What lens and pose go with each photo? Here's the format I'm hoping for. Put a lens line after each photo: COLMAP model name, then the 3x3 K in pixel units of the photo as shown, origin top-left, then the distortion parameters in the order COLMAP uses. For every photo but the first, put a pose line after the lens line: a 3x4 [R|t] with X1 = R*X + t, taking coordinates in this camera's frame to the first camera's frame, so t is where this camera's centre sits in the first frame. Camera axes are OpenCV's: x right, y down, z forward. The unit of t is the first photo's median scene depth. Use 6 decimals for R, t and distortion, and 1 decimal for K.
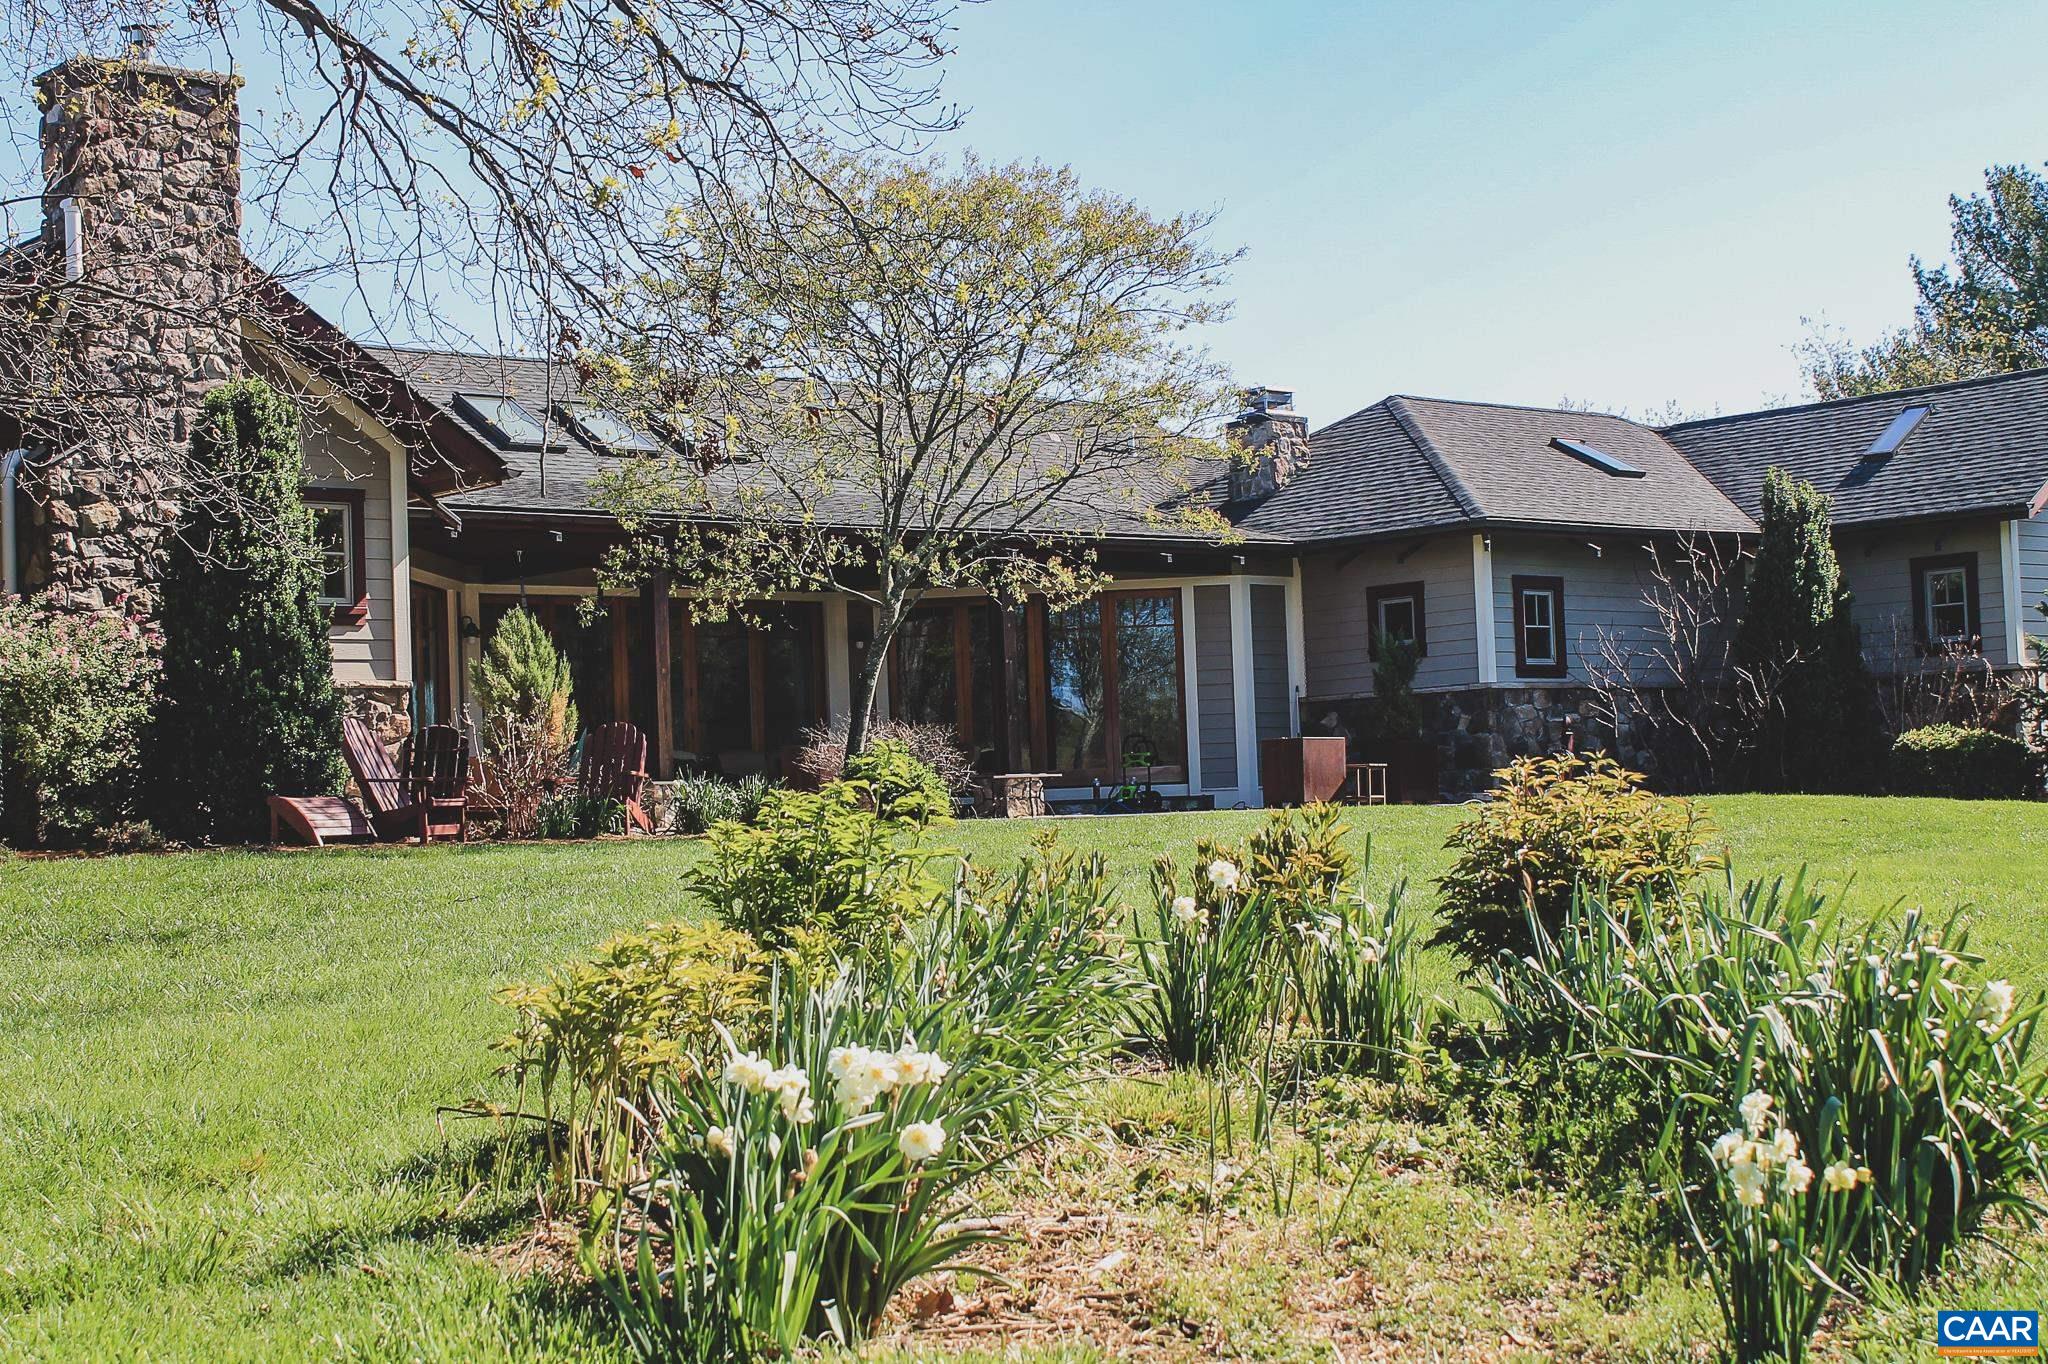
lens RADIAL K [[3027.8, 0, 1024.0], [0, 3027.8, 682.0], [0, 0, 1]] dist [-0.040701, 0.150698]
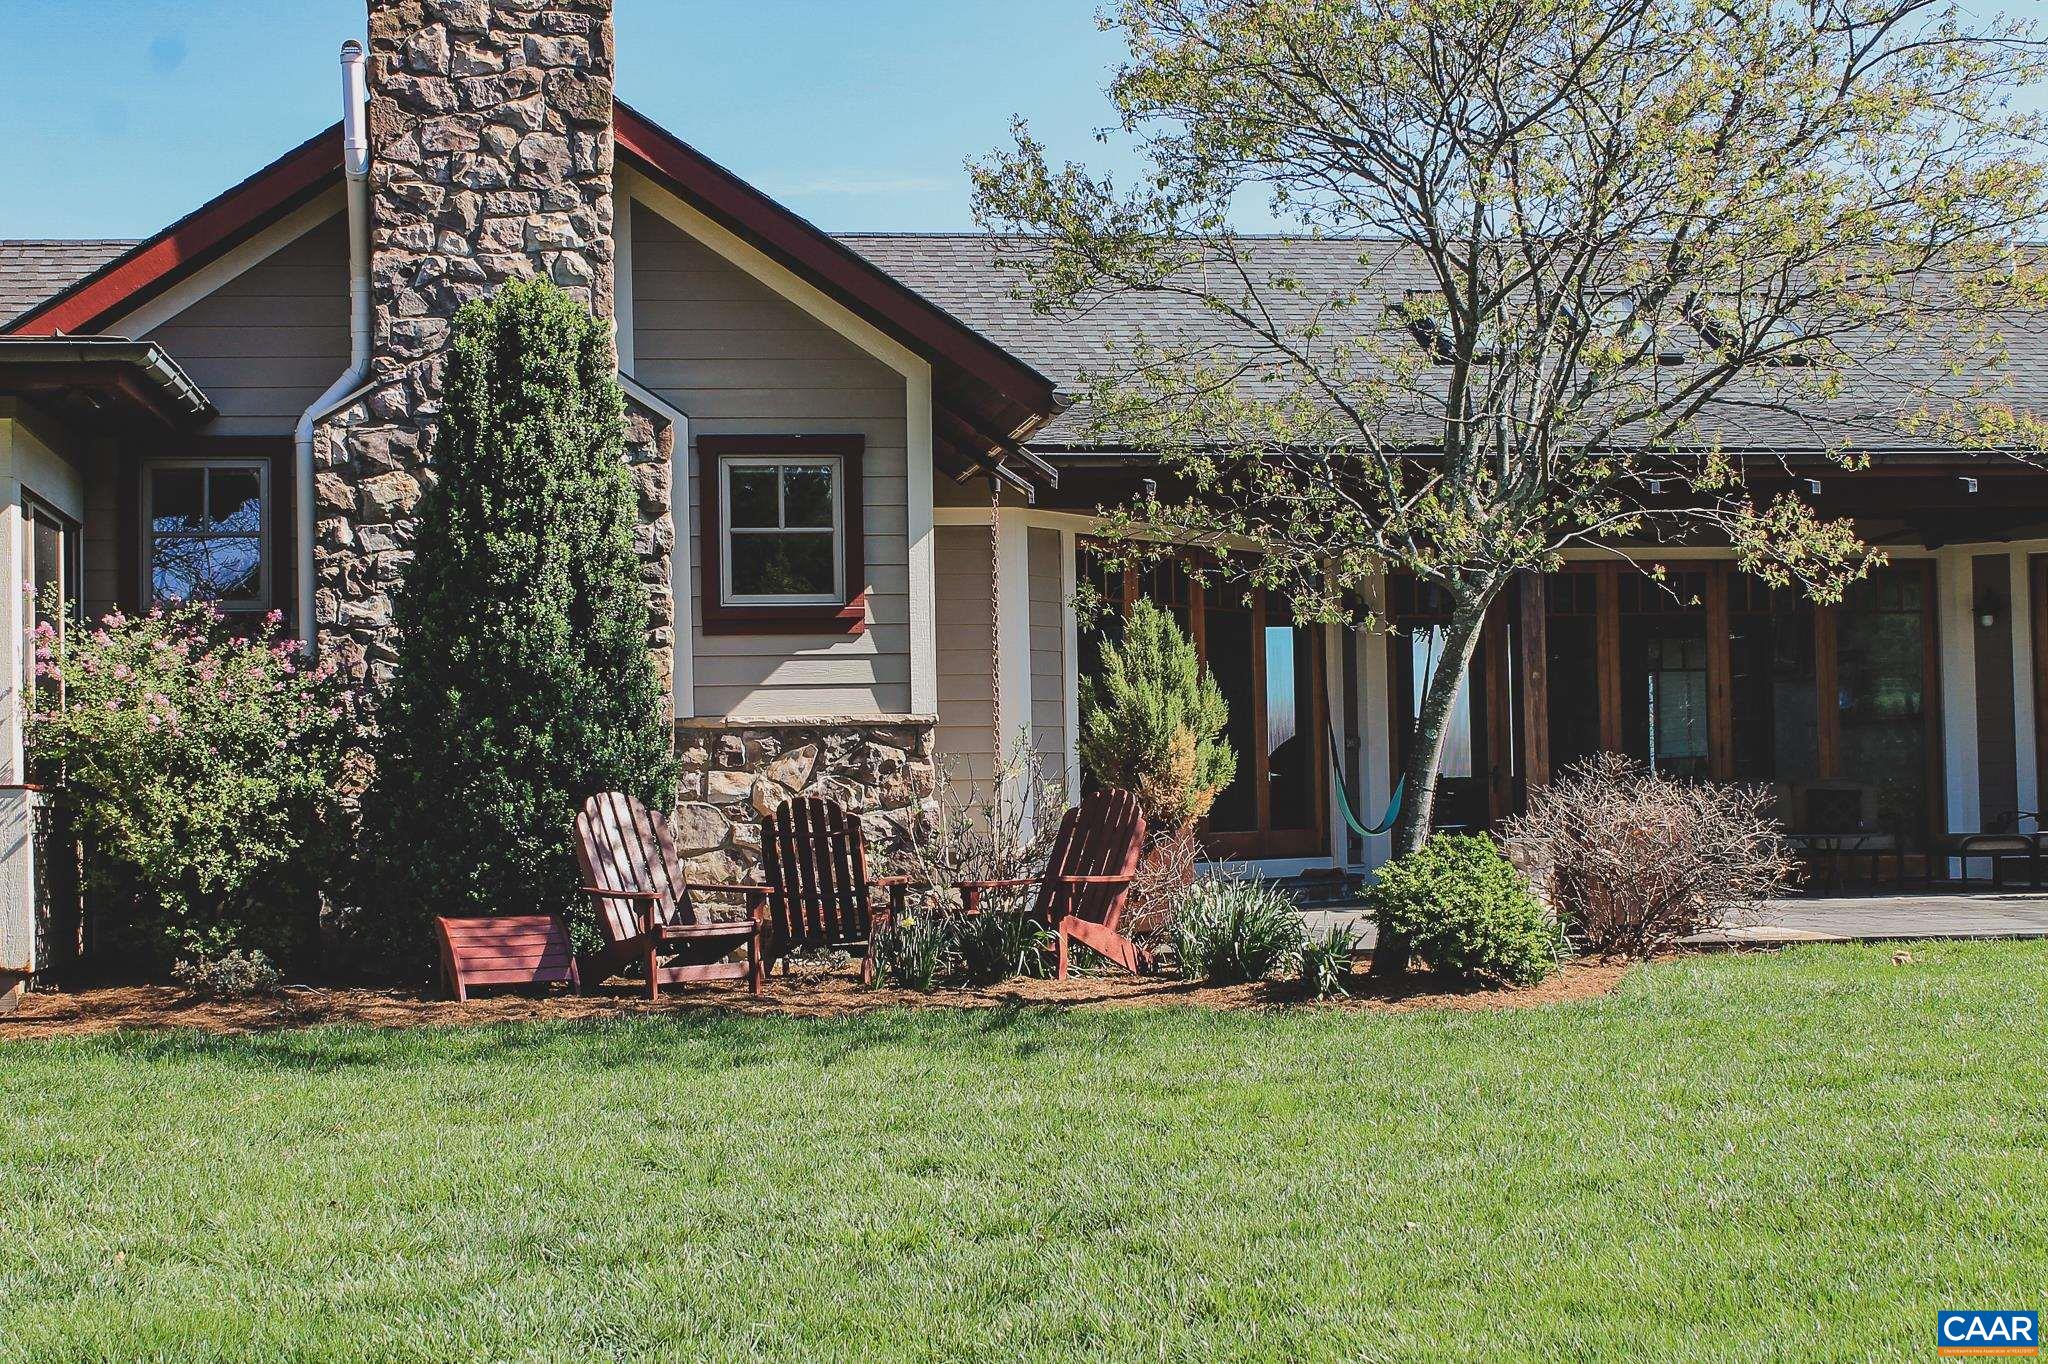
lens RADIAL K [[3027.8, 0, 1024.0], [0, 3027.8, 682.0], [0, 0, 1]] dist [-0.040701, 0.150698]
pose [[0.847289, -0.000509, -0.531132, 0.190118], [0.013395, 0.999702, 0.020411, -0.022821], [0.530964, -0.024408, 0.847043, 0.473719]]
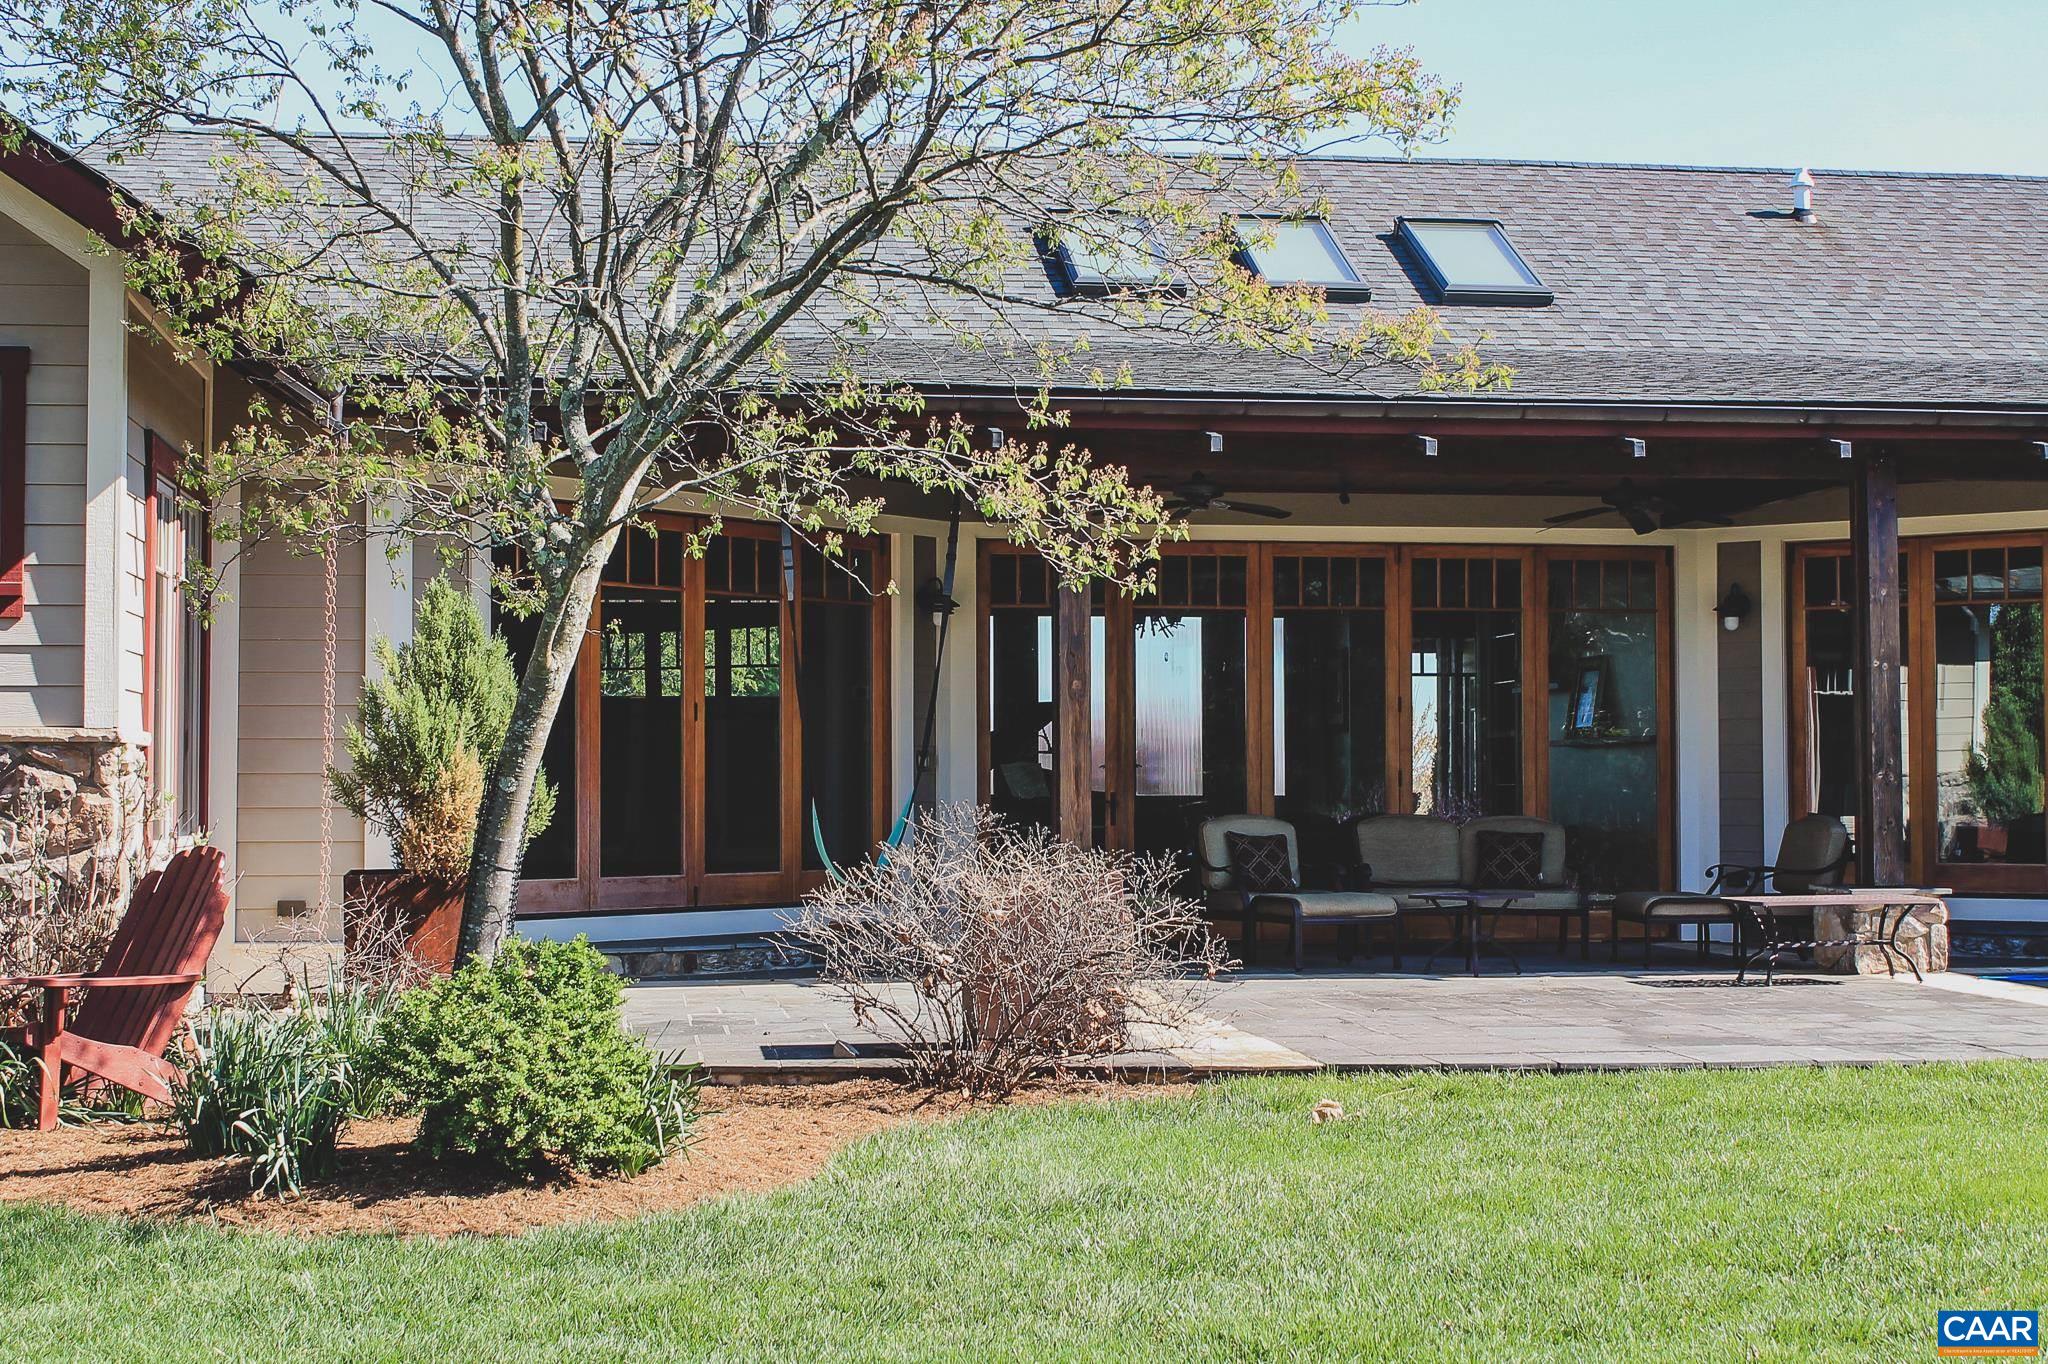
lens RADIAL K [[3027.8, 0, 1024.0], [0, 3027.8, 682.0], [0, 0, 1]] dist [-0.040701, 0.150698]
pose [[0.841122, 0.016259, -0.540601, 0.209094], [-0.002874, 0.999668, 0.025595, -0.022907], [0.540838, -0.019975, 0.840889, 0.720170]]
